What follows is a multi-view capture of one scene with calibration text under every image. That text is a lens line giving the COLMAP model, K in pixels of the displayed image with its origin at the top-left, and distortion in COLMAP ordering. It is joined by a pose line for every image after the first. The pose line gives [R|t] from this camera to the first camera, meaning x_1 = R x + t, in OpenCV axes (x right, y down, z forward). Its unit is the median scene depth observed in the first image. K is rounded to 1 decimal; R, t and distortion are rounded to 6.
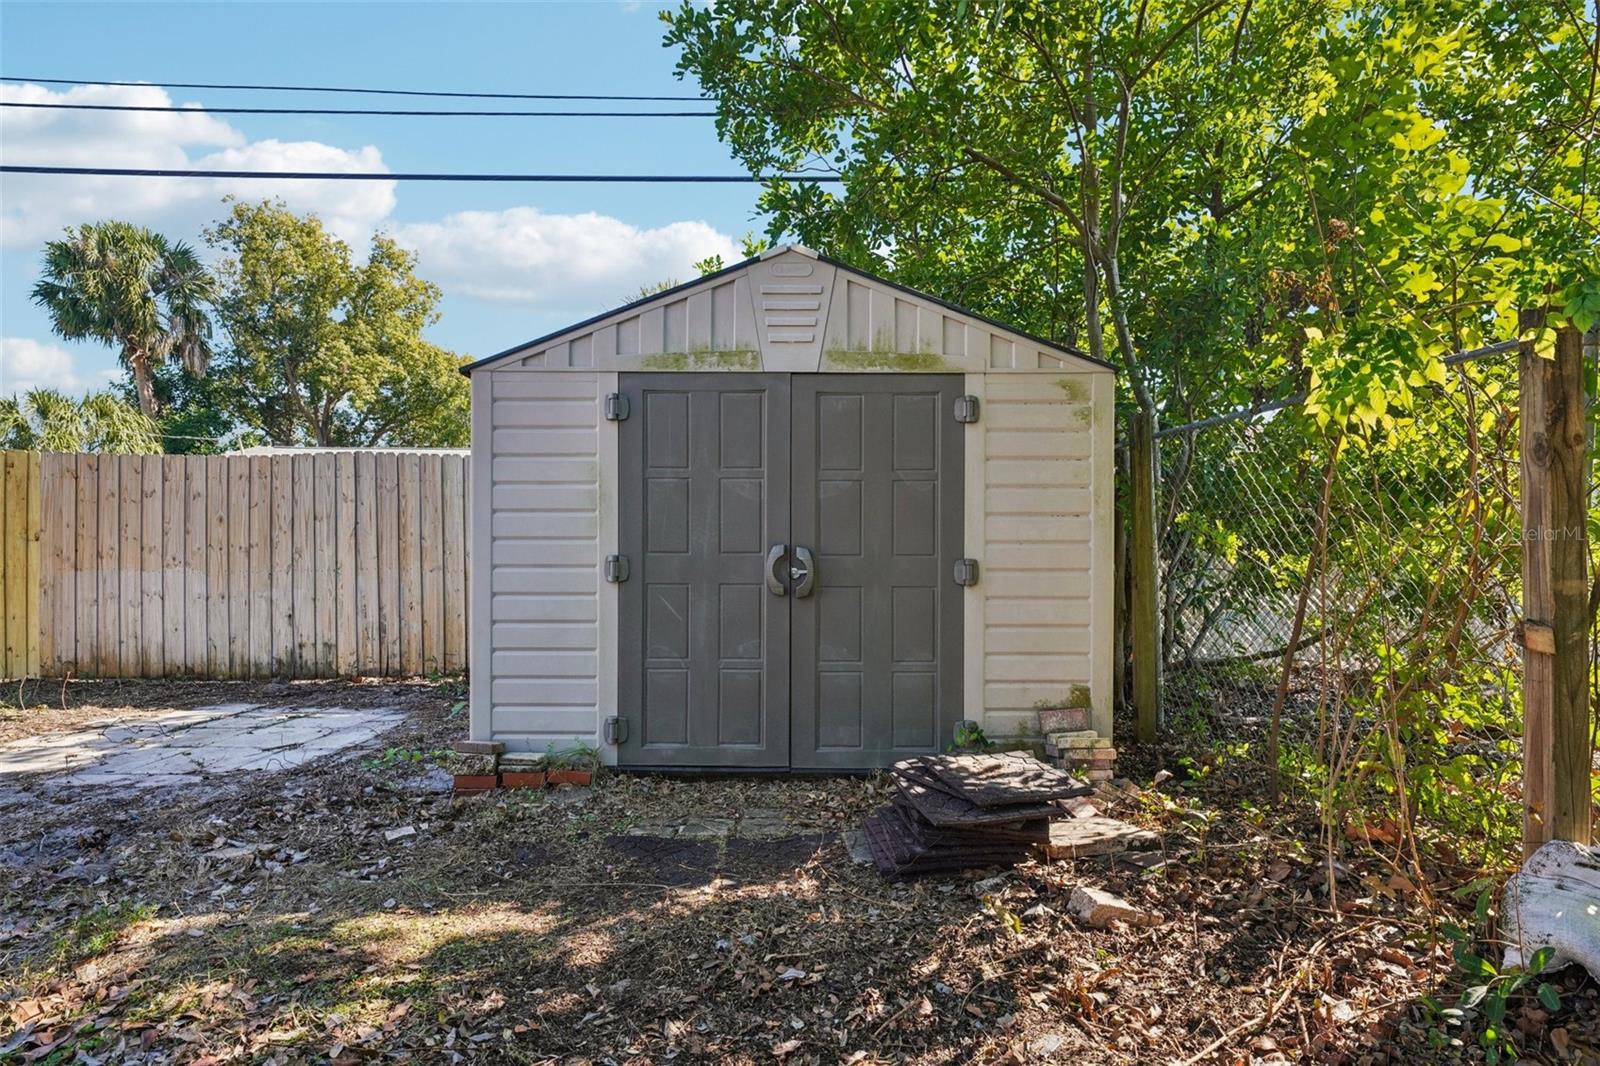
lens RADIAL K [[830.0, 0, 800.4], [0, 830.0, 536.2], [0, 0, 1]] dist [0.000143, 0.000096]
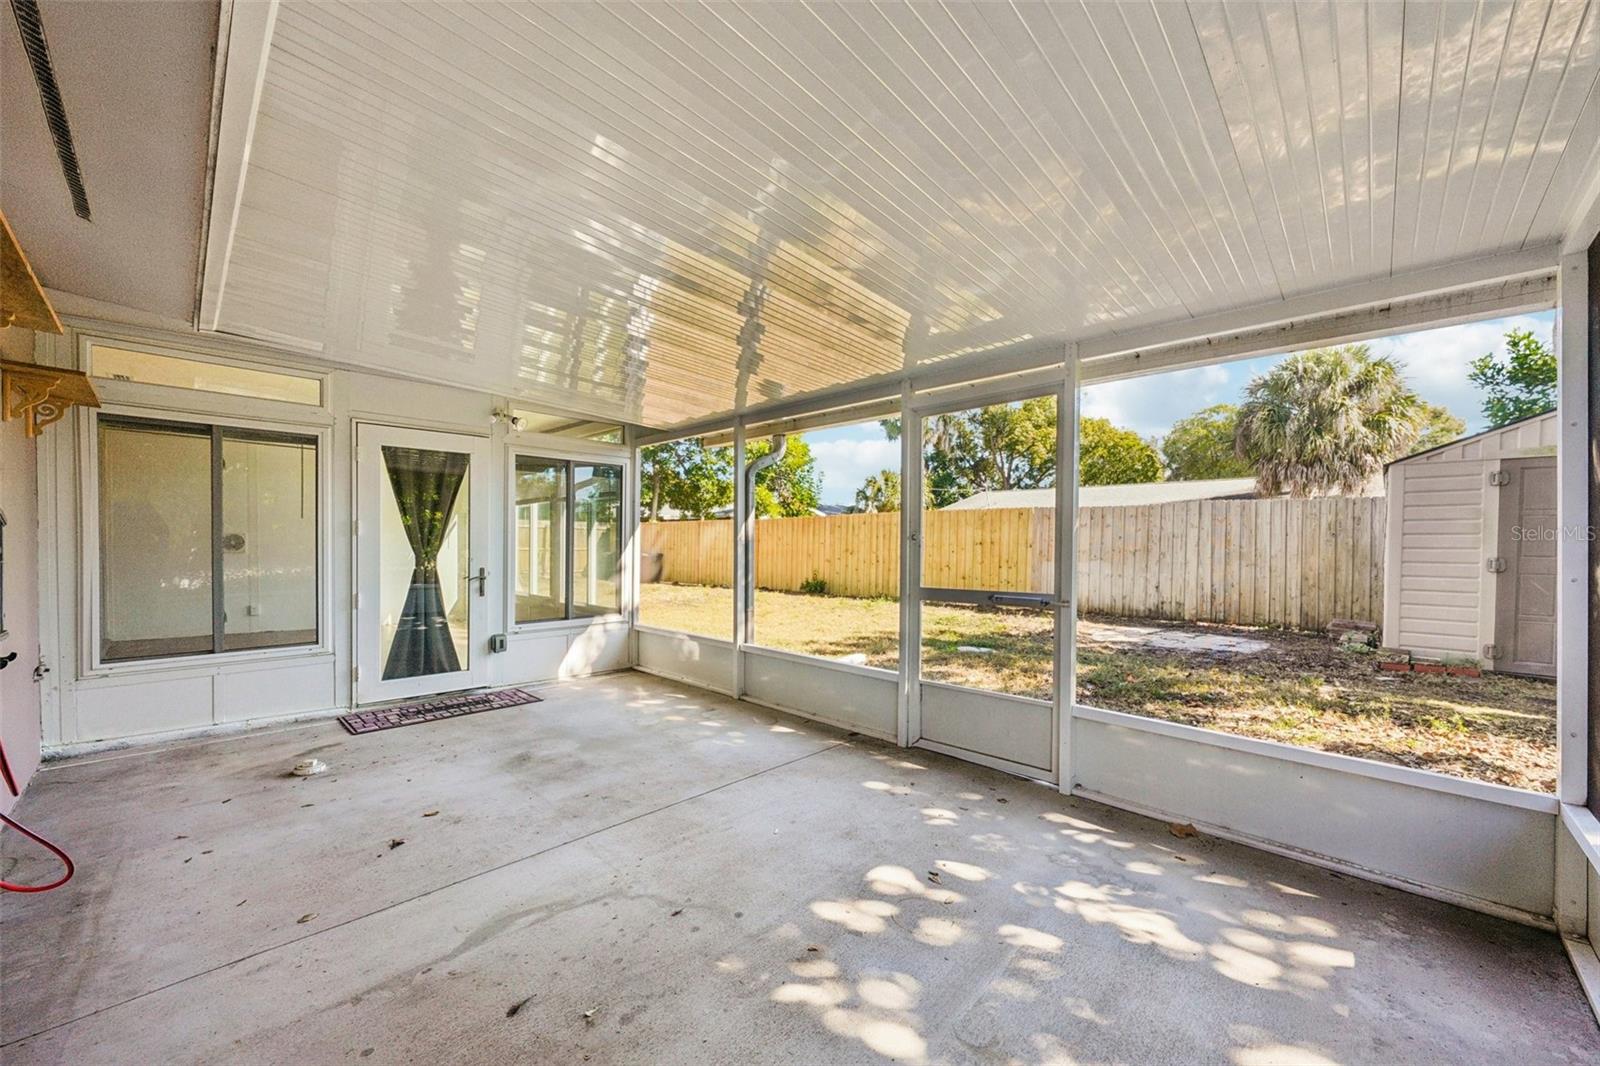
lens RADIAL K [[601.0, 0, 812.5], [0, 601.0, 554.4], [0, 0, 1]] dist [-0.001272, -0.000080]
pose [[0.718159, 0.011836, -0.695778, -0.216838], [0.000096, 0.999854, 0.017108, -0.004587], [0.695879, -0.012353, 0.718053, -0.579755]]
